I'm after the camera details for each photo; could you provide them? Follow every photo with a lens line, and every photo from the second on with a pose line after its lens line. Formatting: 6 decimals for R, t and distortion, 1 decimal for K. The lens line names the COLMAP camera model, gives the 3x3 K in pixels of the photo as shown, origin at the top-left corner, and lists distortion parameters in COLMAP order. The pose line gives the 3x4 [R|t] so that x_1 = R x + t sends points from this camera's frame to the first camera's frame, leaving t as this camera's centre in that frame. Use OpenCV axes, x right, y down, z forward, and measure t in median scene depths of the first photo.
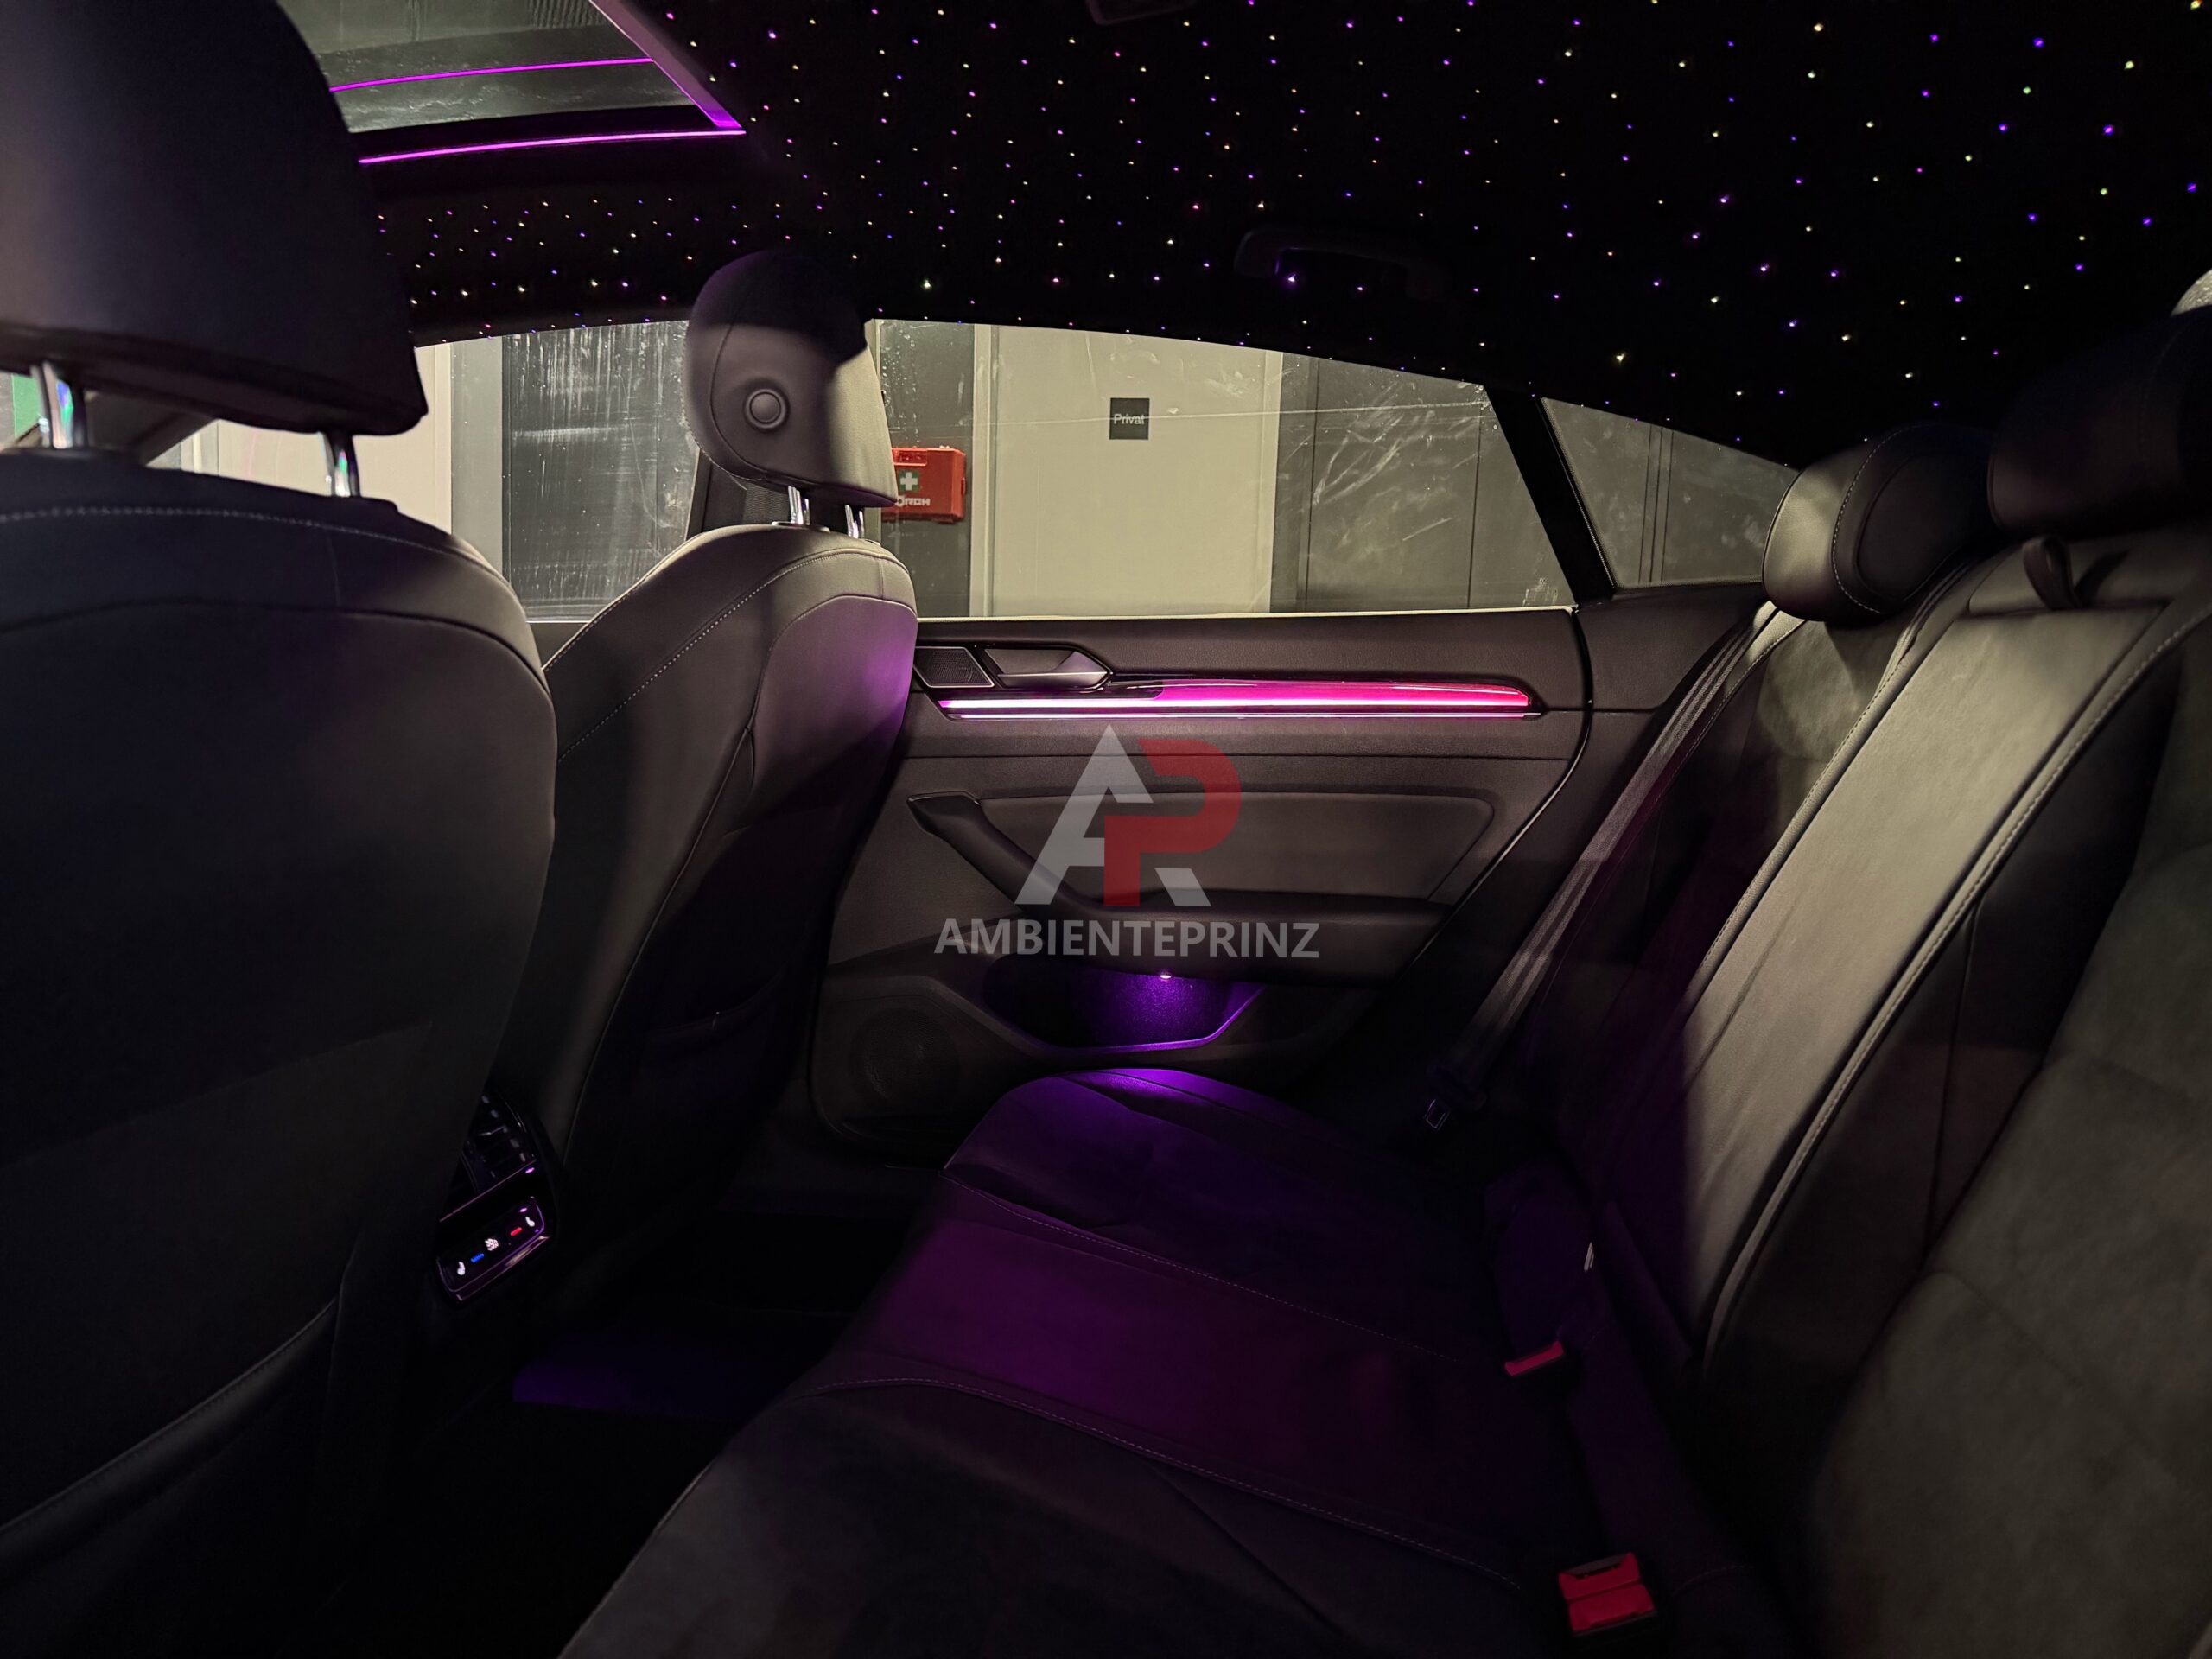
lens RADIAL K [[1539.4, 0, 1114.4], [0, 1539.4, 833.6], [0, 0, 1]] dist [0.055662, -0.078386]
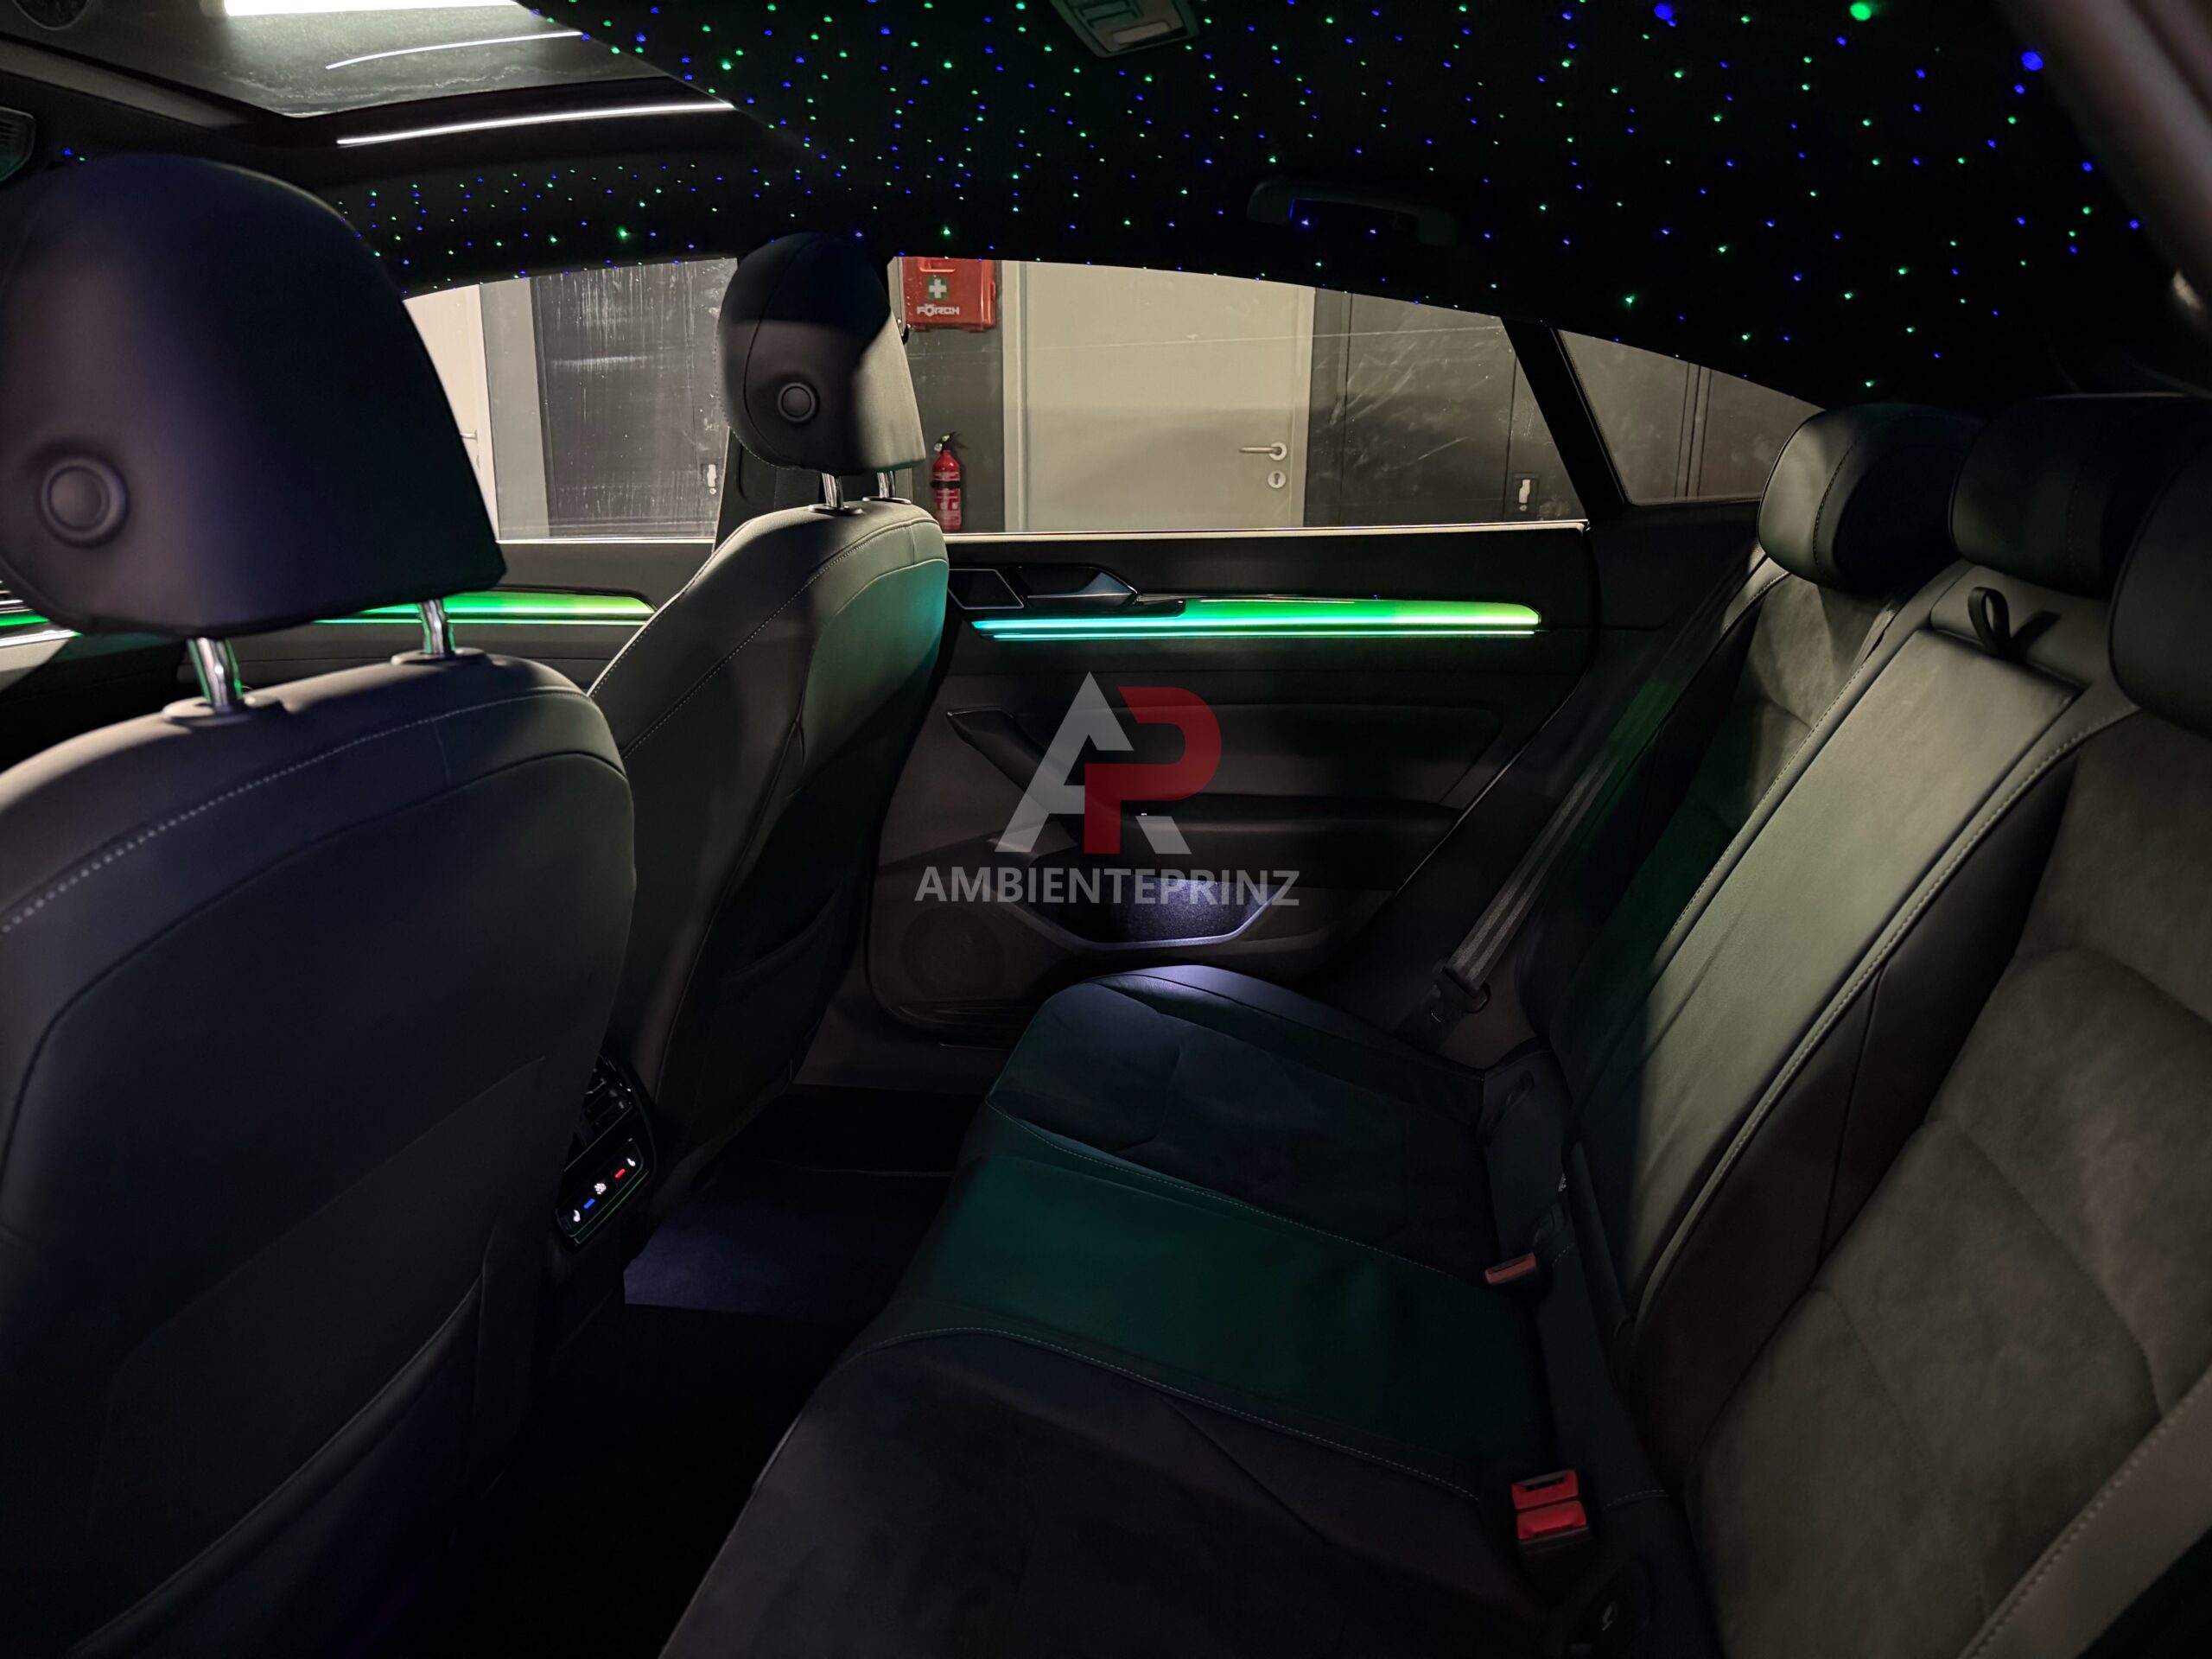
lens RADIAL K [[1539.8, 0, 1108.5], [0, 1539.8, 825.5], [0, 0, 1]] dist [0.056505, -0.082143]
pose [[0.999236, -0.014617, -0.036240, 0.015786], [0.019943, 0.988293, 0.151257, -0.115737], [0.033605, -0.151864, 0.987830, -0.059657]]
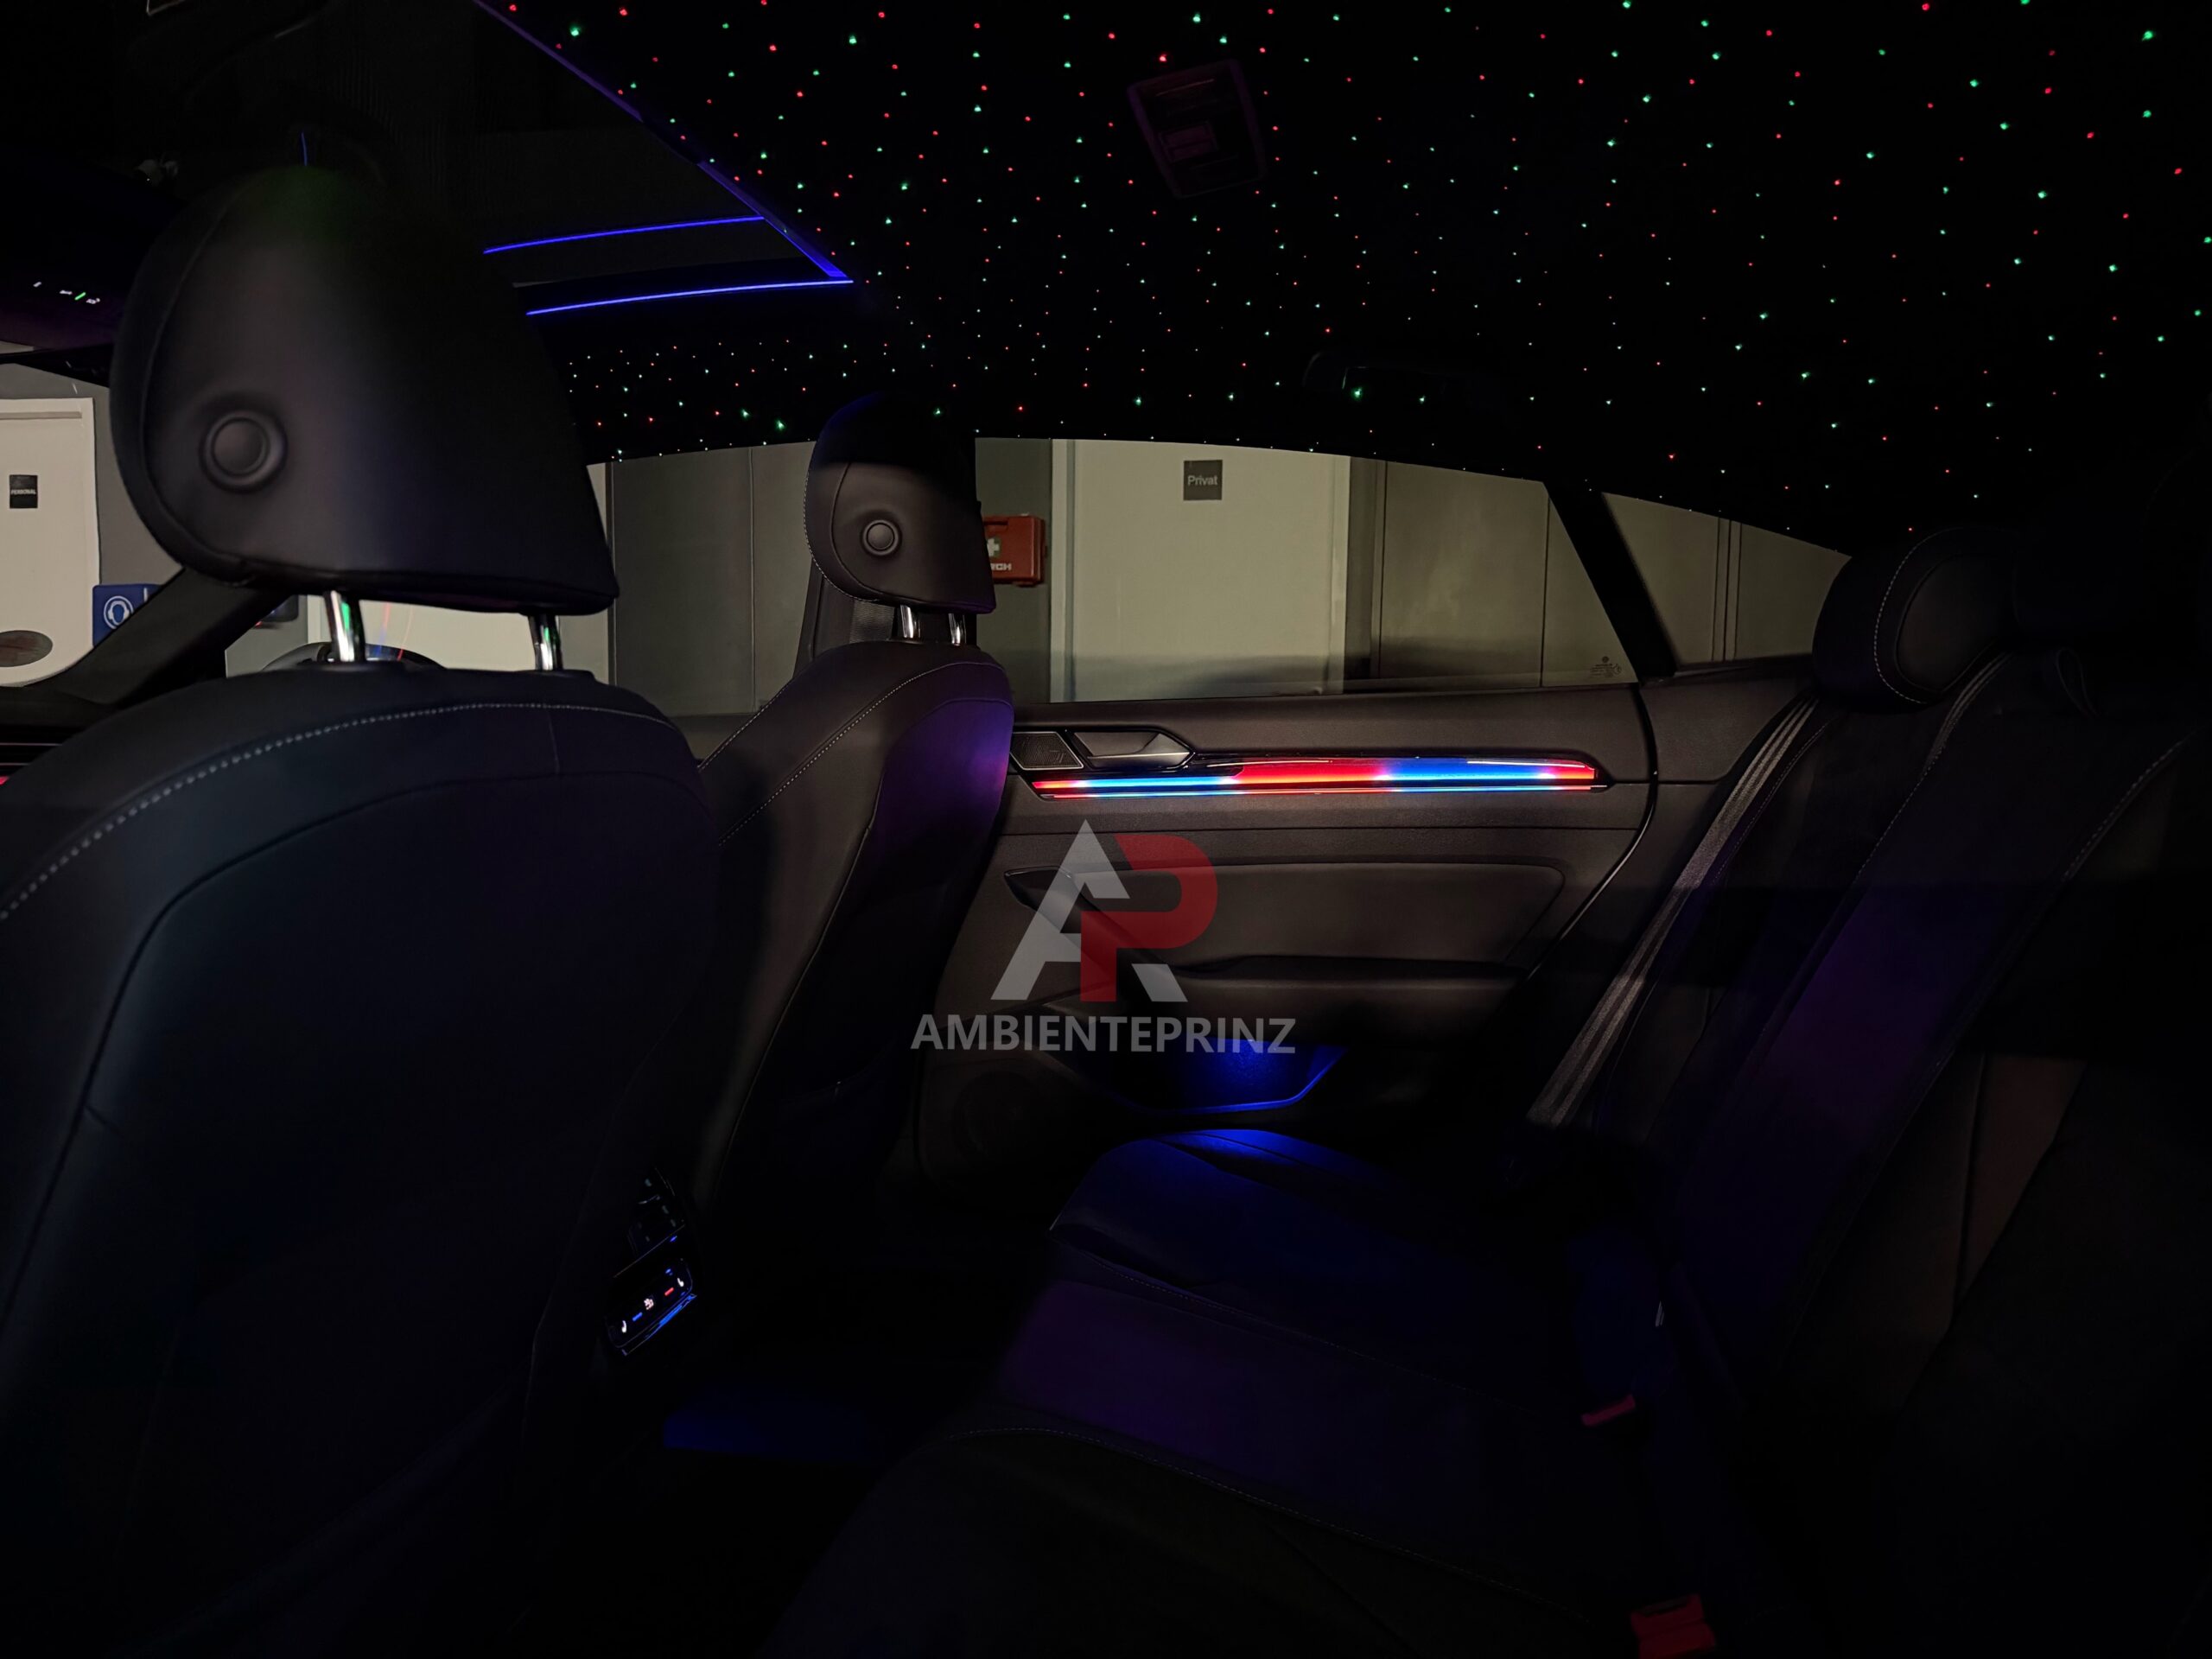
lens RADIAL K [[1539.8, 0, 1108.5], [0, 1539.8, 825.5], [0, 0, 1]] dist [0.056505, -0.082143]
pose [[0.998394, -0.017517, -0.053868, -0.005331], [0.015889, 0.999408, -0.030516, -0.025488], [0.054371, 0.029611, 0.998082, -0.066570]]
